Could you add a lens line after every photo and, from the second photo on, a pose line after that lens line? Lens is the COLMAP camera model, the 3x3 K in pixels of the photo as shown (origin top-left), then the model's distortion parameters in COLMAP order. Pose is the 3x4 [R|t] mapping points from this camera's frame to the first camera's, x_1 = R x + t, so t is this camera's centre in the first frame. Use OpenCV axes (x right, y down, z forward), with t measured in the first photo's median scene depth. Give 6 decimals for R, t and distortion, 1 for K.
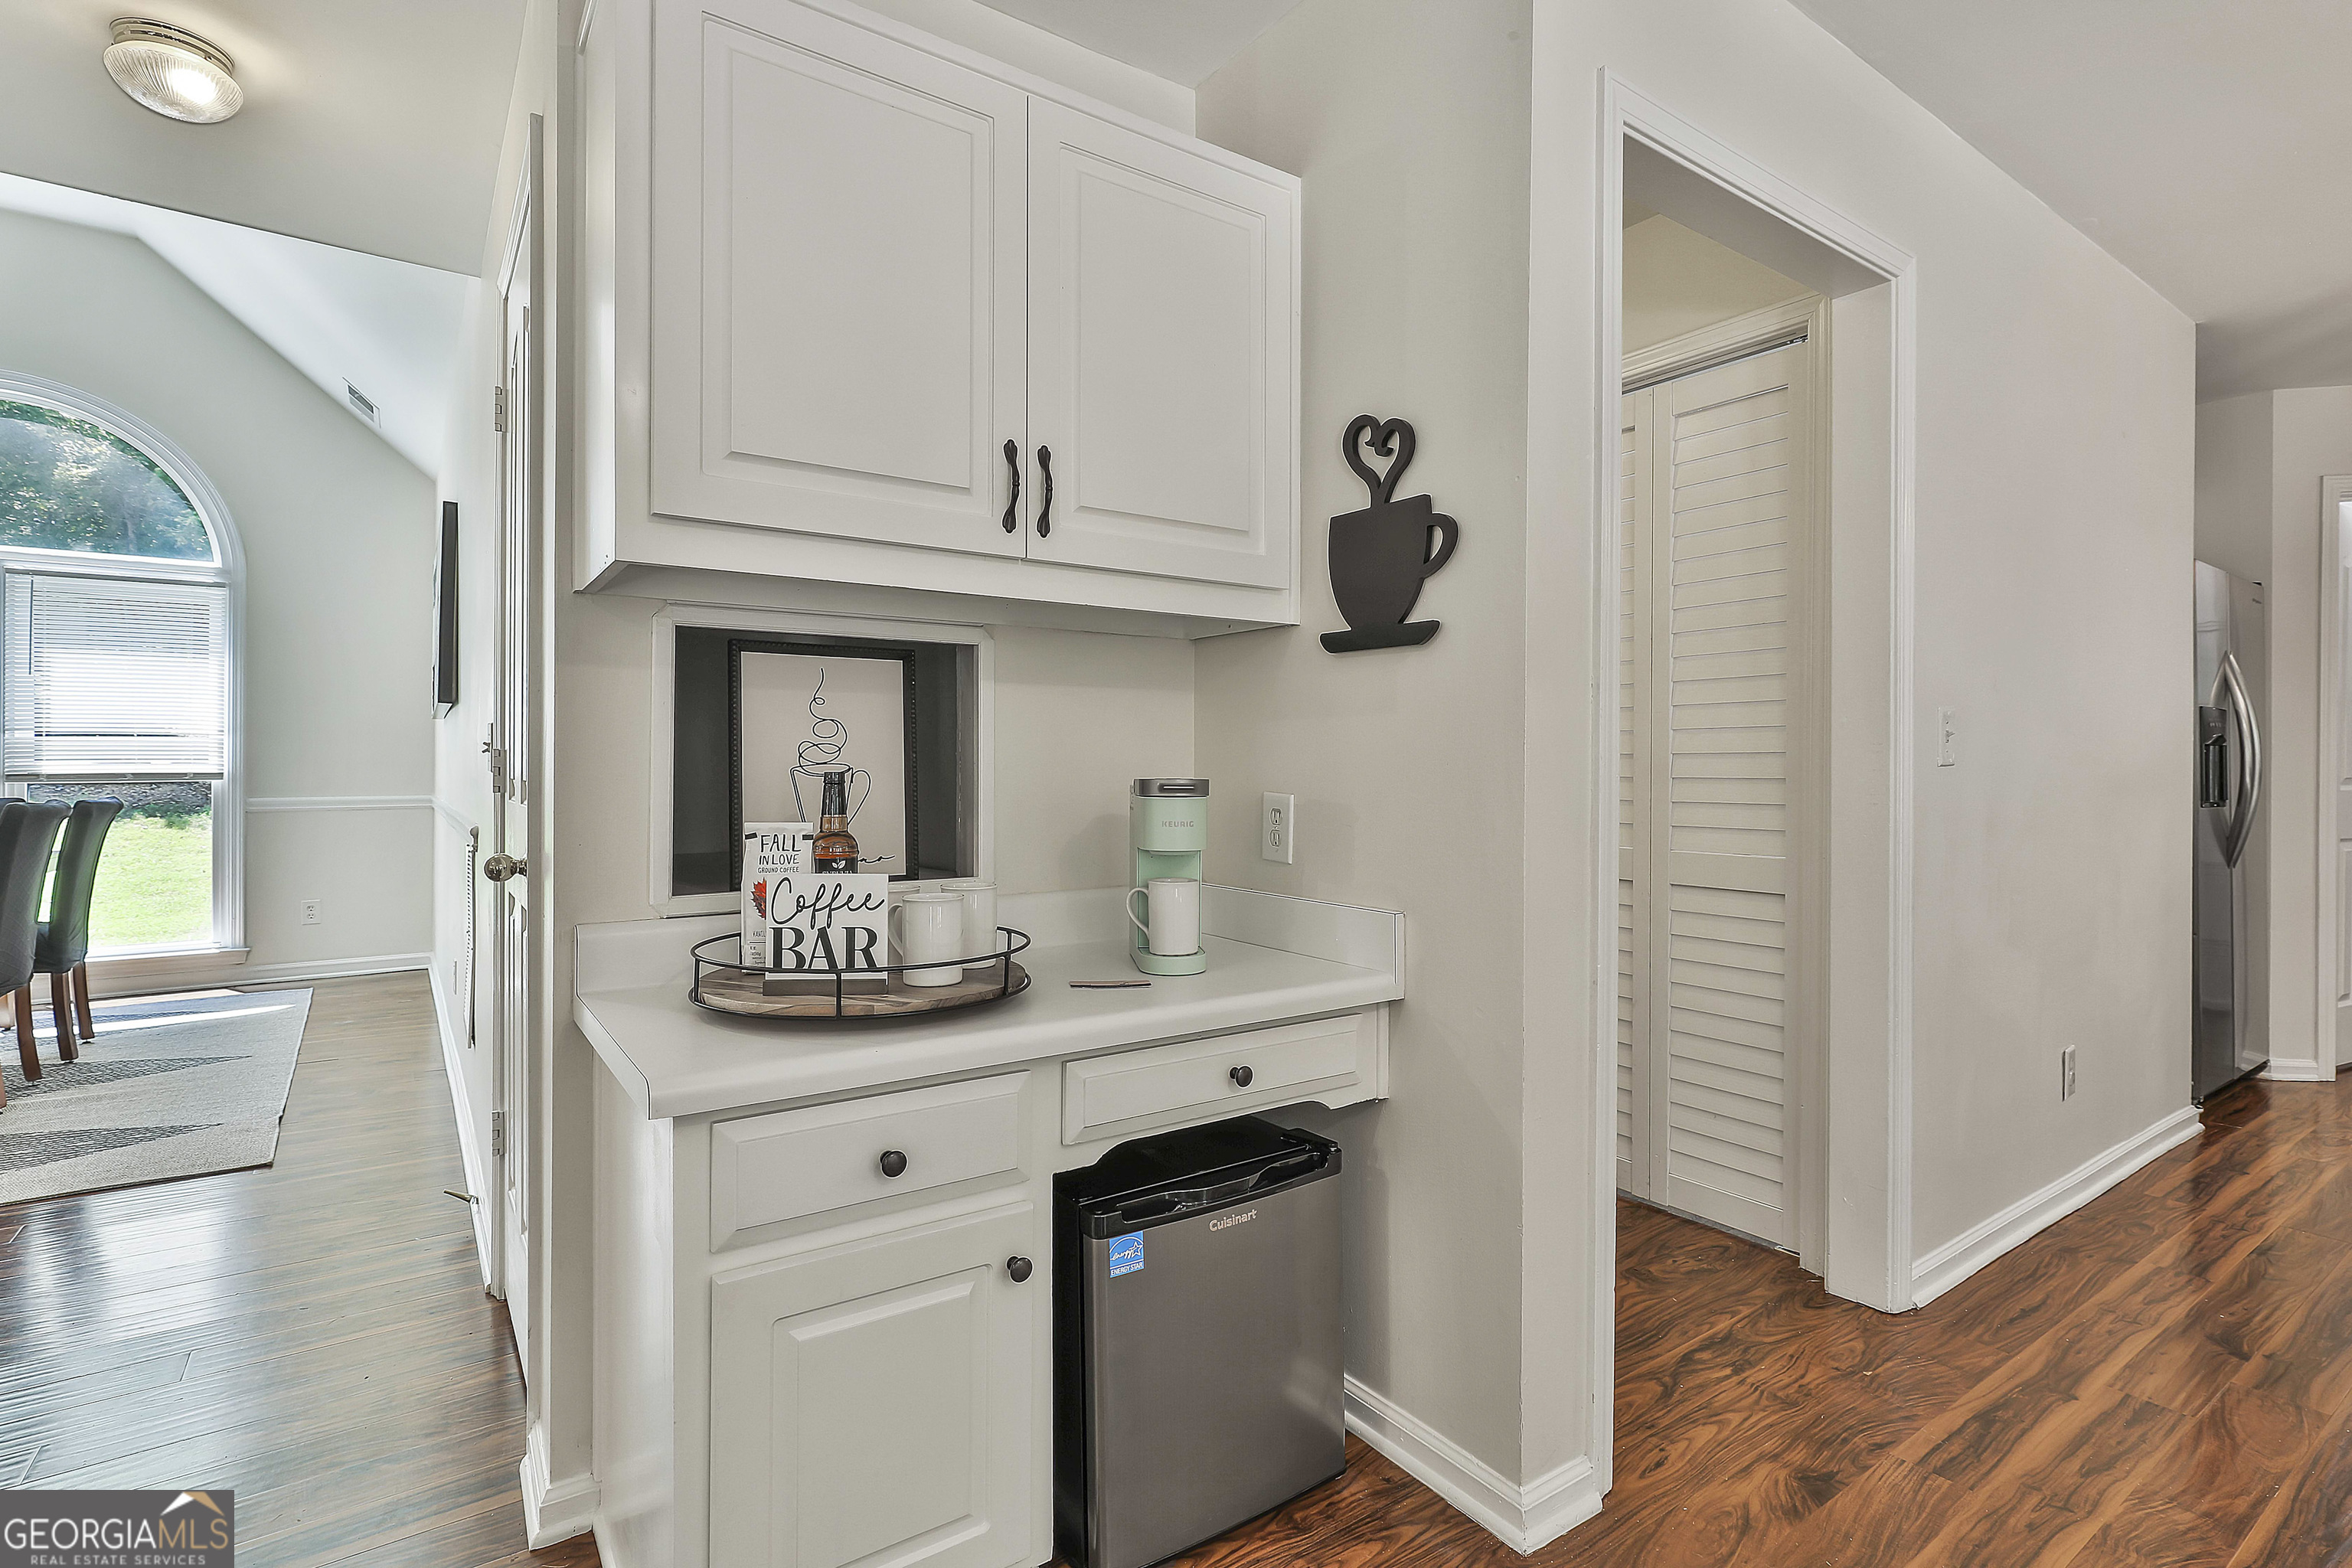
lens RADIAL K [[1127.4, 0, 1180.8], [0, 1127.4, 768.5], [0, 0, 1]] dist [-0.002616, 0.000799]
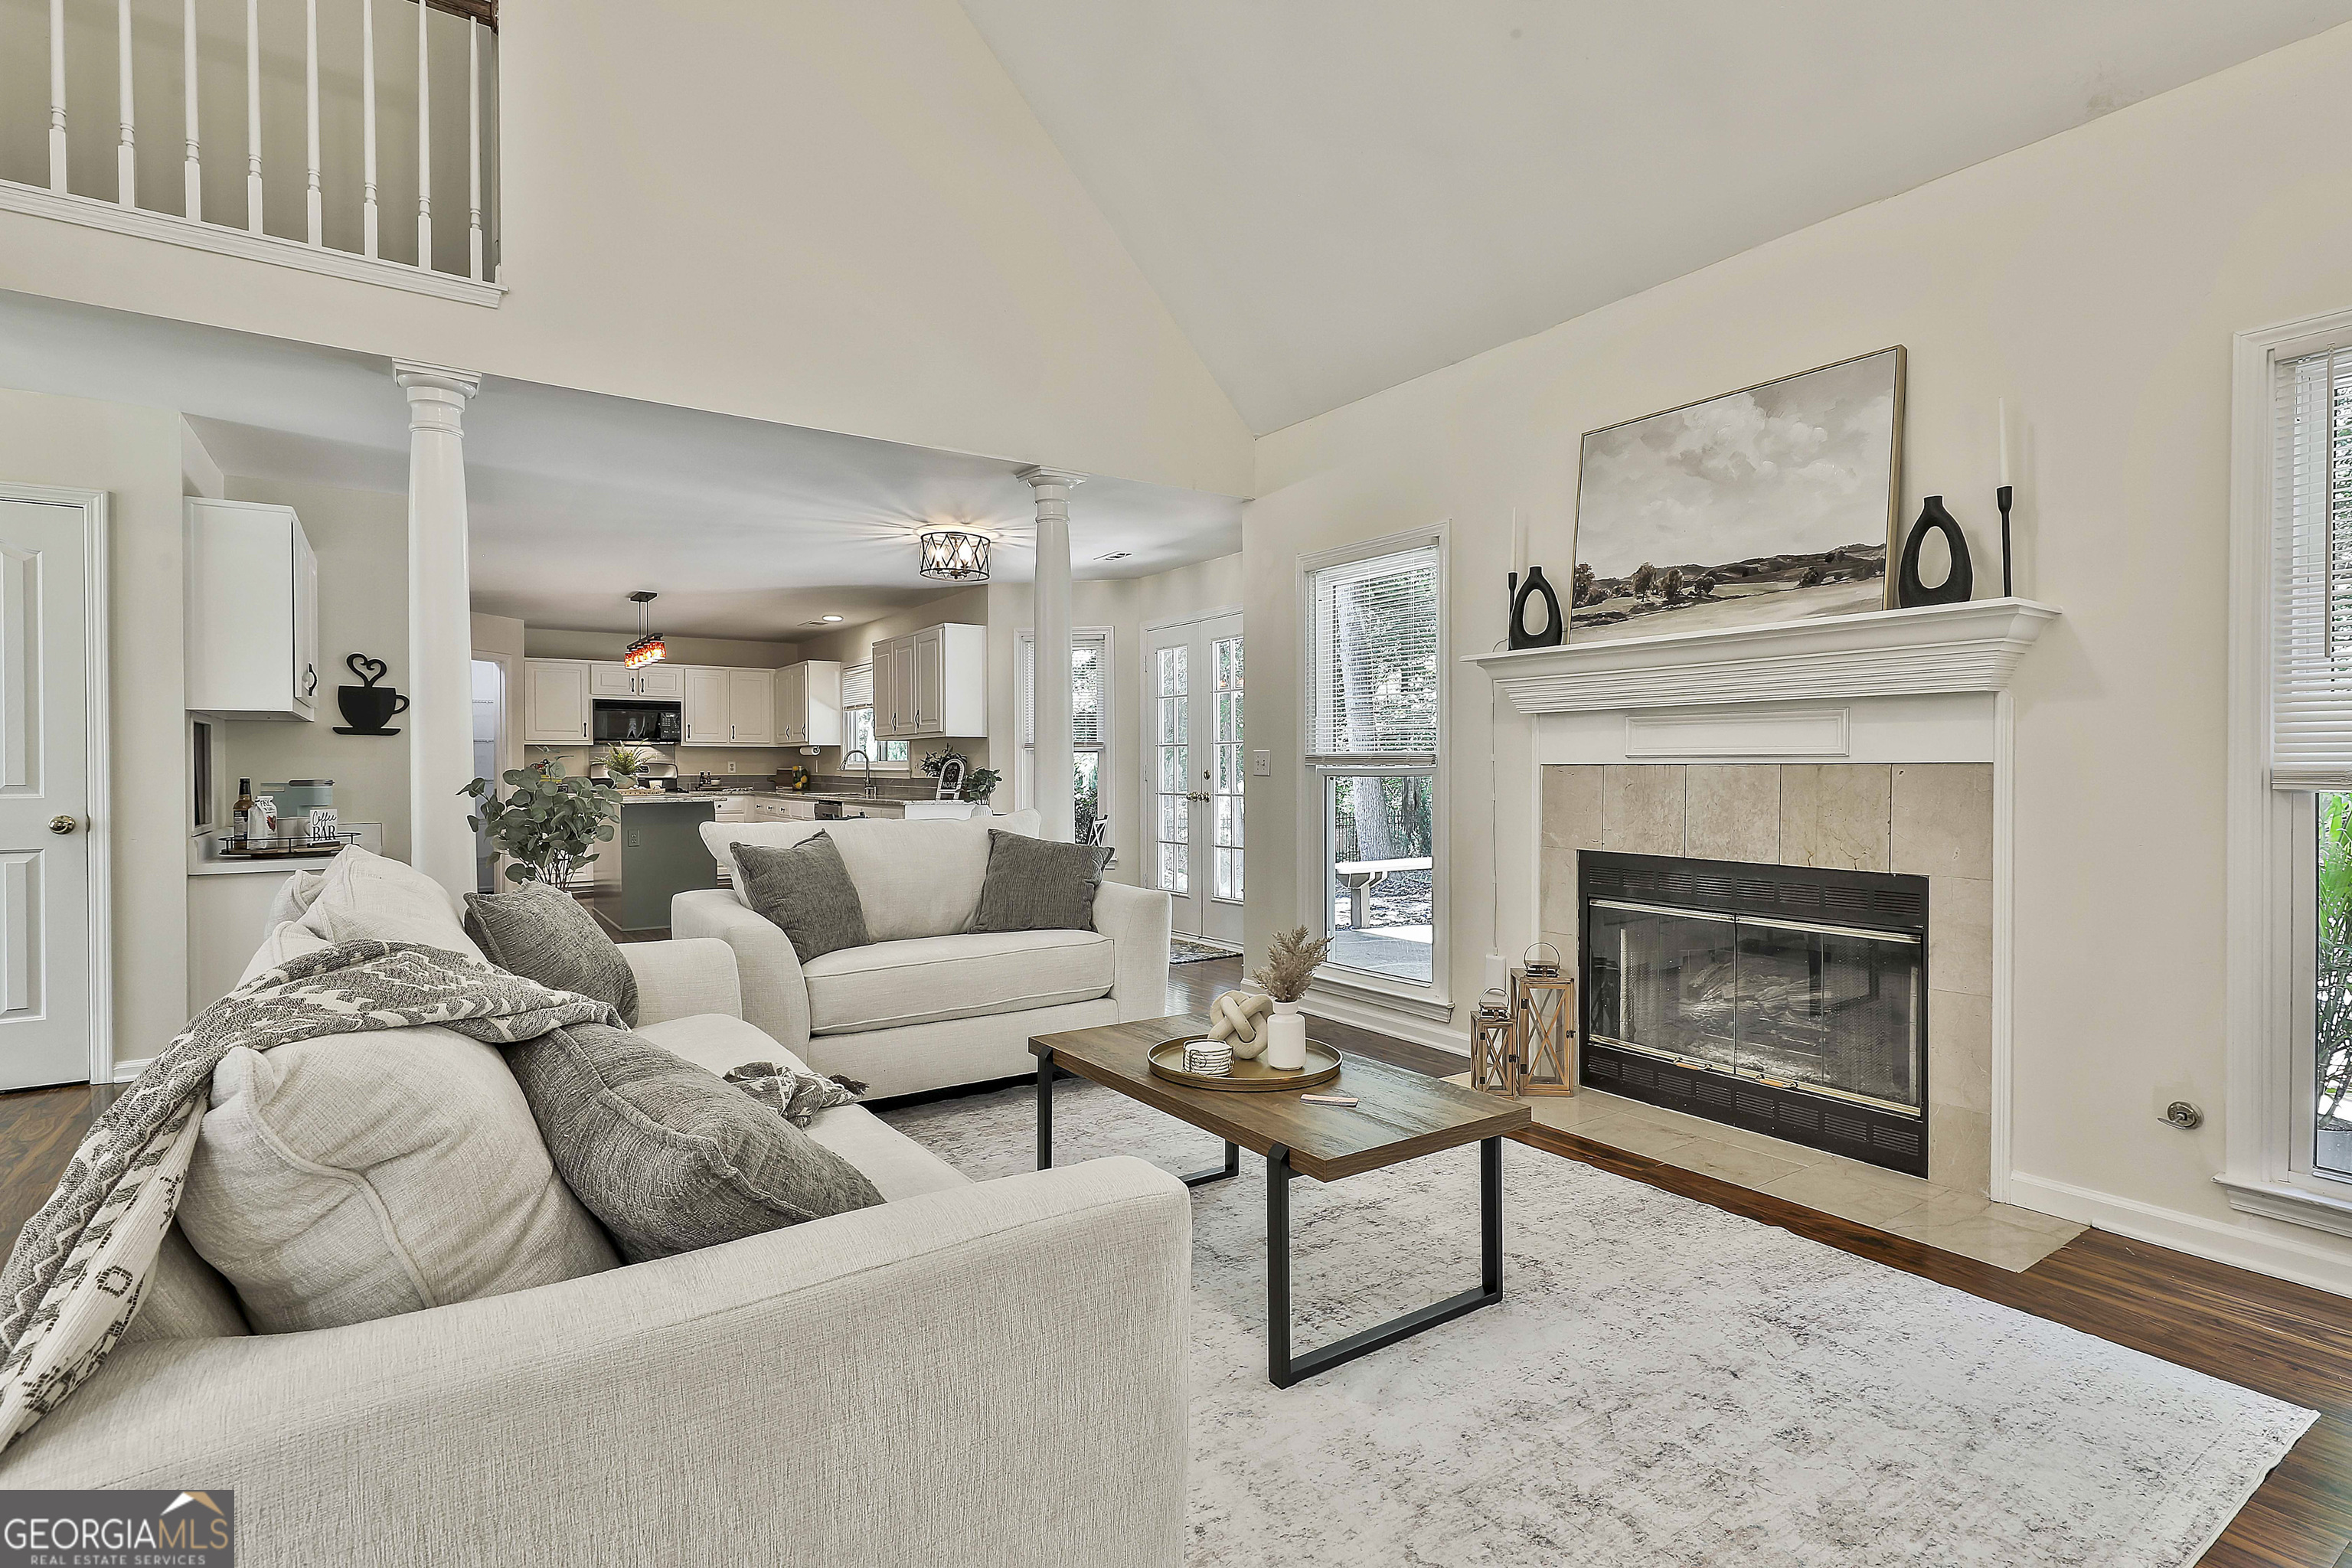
lens RADIAL K [[1130.7, 0, 1179.8], [0, 1130.7, 780.0], [0, 0, 1]] dist [-0.002649, 0.000626]
pose [[0.013287, -0.012448, 0.999834, -2.067266], [0.005946, 0.999906, 0.012370, -0.010208], [-0.999894, 0.005780, 0.013360, -0.870668]]
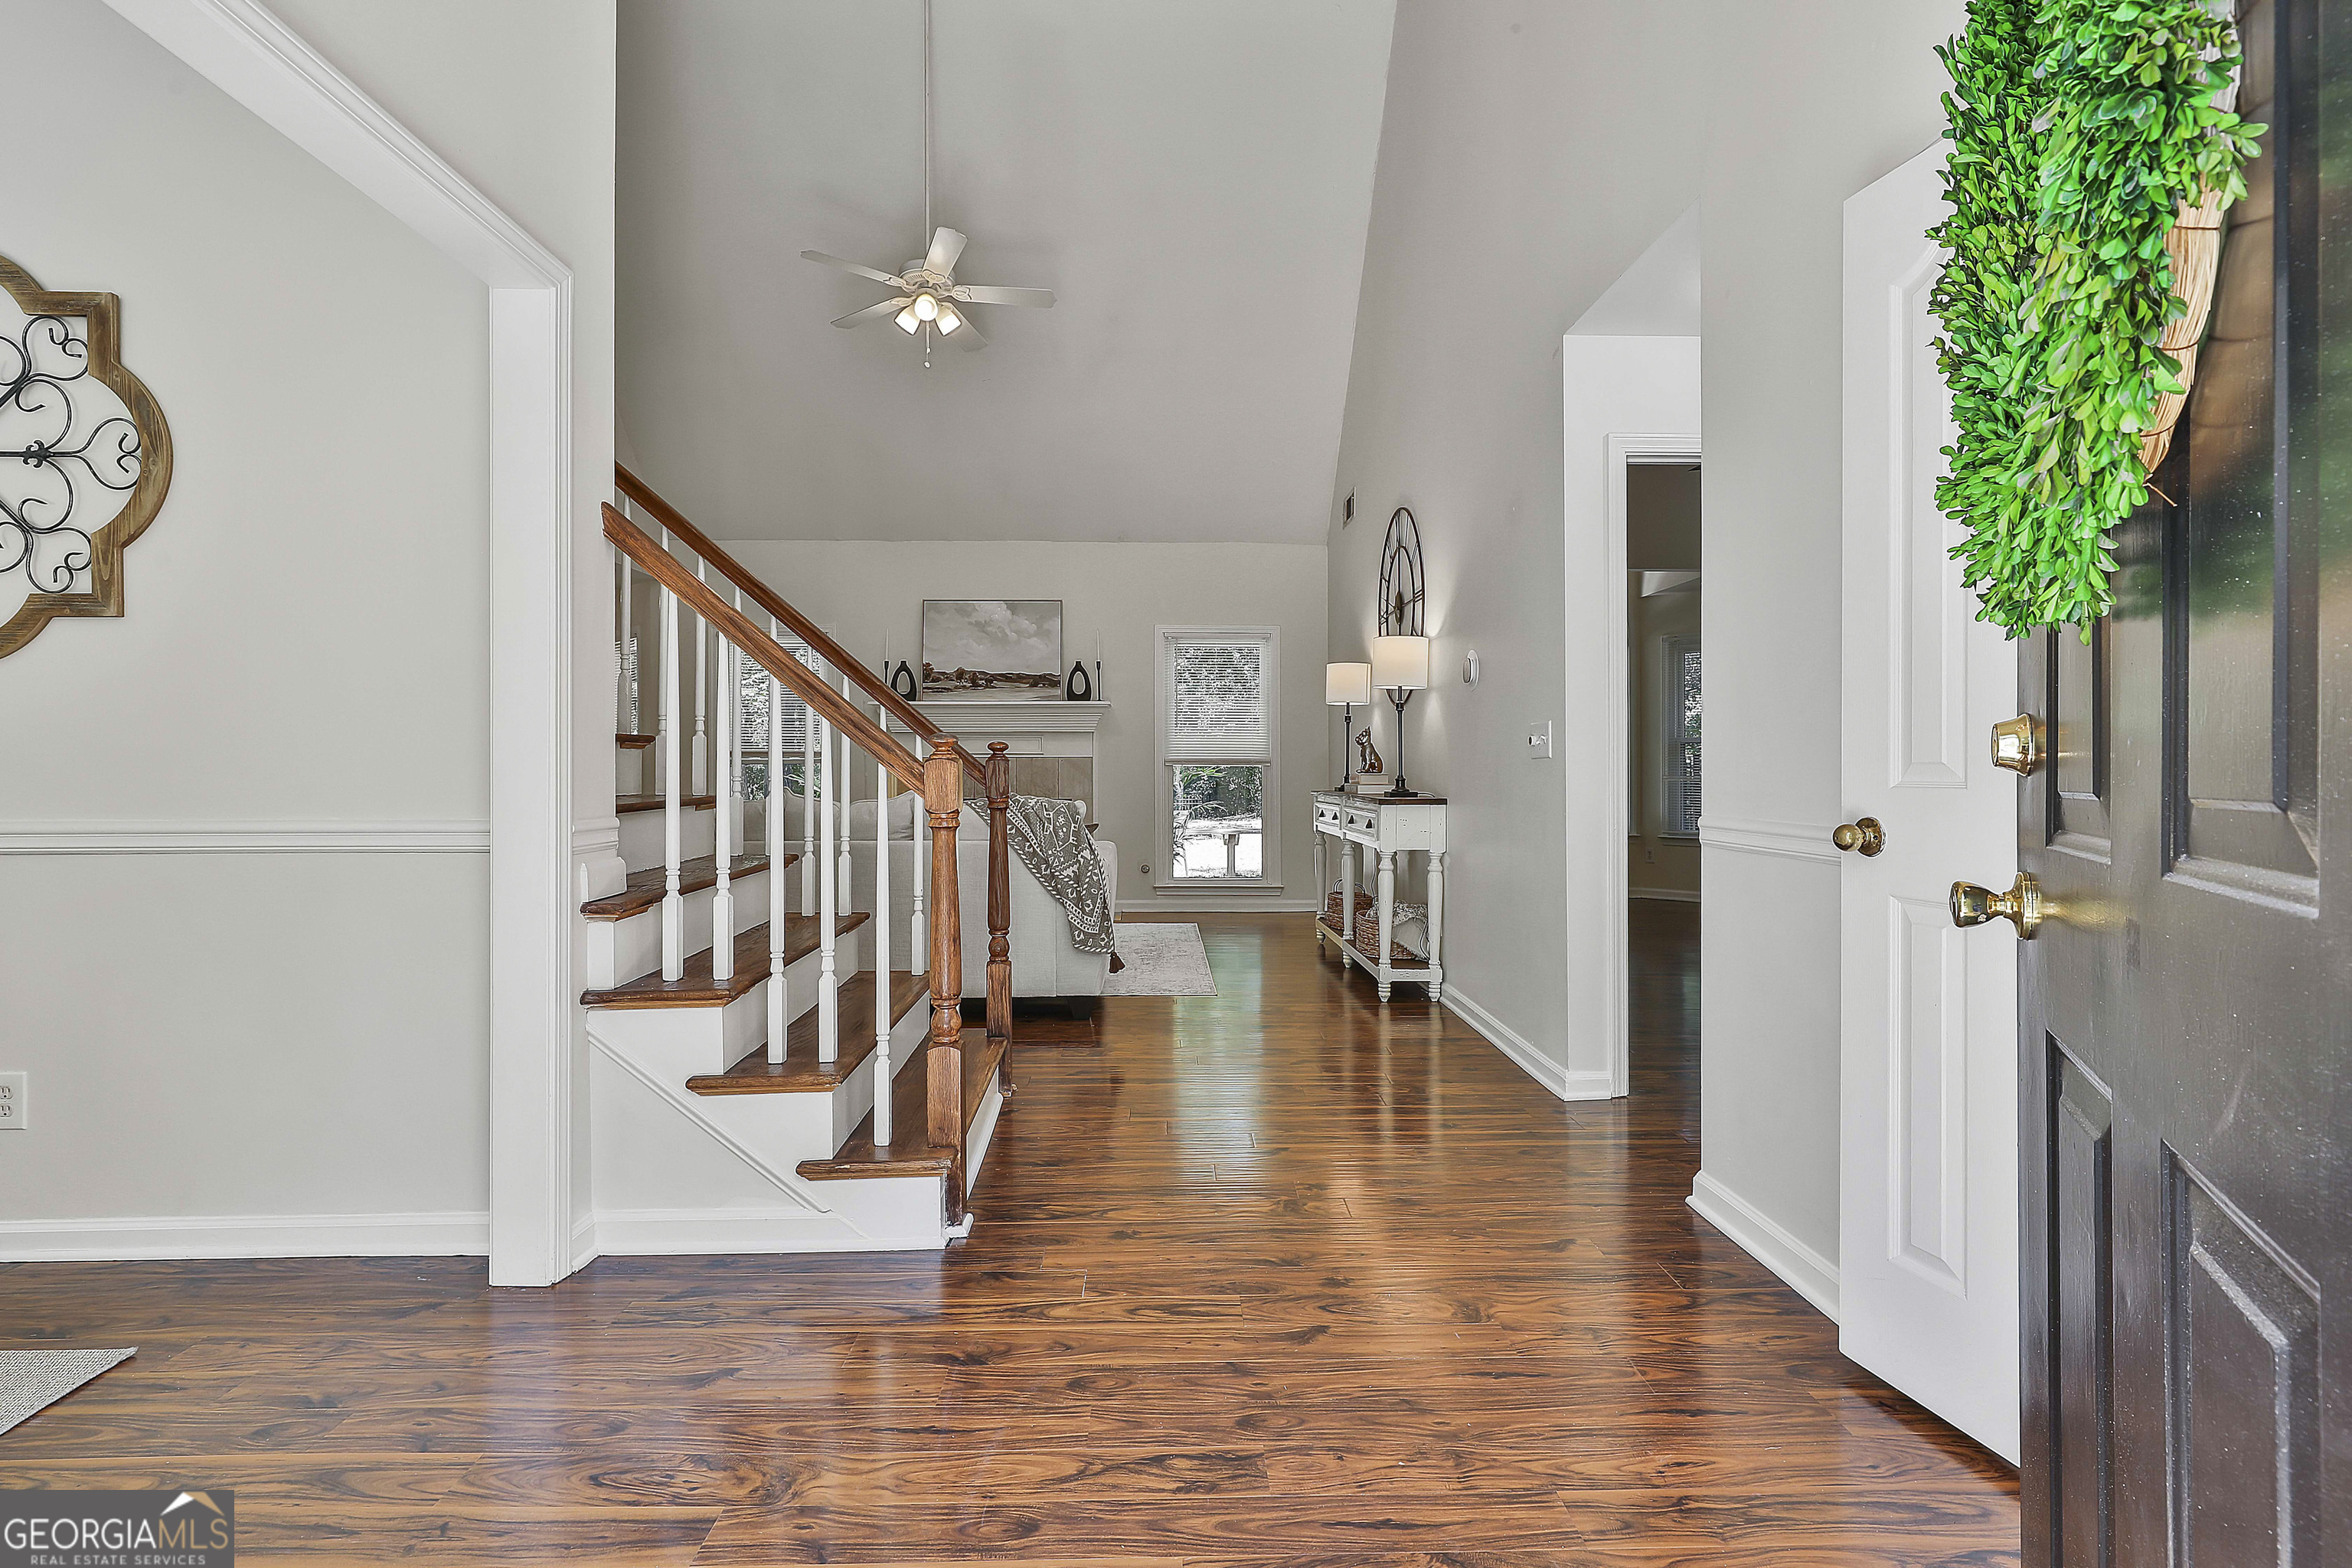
lens RADIAL K [[1144.8, 0, 1179.5], [0, 1144.8, 758.5], [0, 0, 1]] dist [-0.001114, 0.001349]
pose [[-0.833653, 0.005743, 0.552259, -2.981443], [0.003671, 0.999981, -0.004858, 0.014047], [-0.552277, -0.002023, -0.833658, 1.023794]]
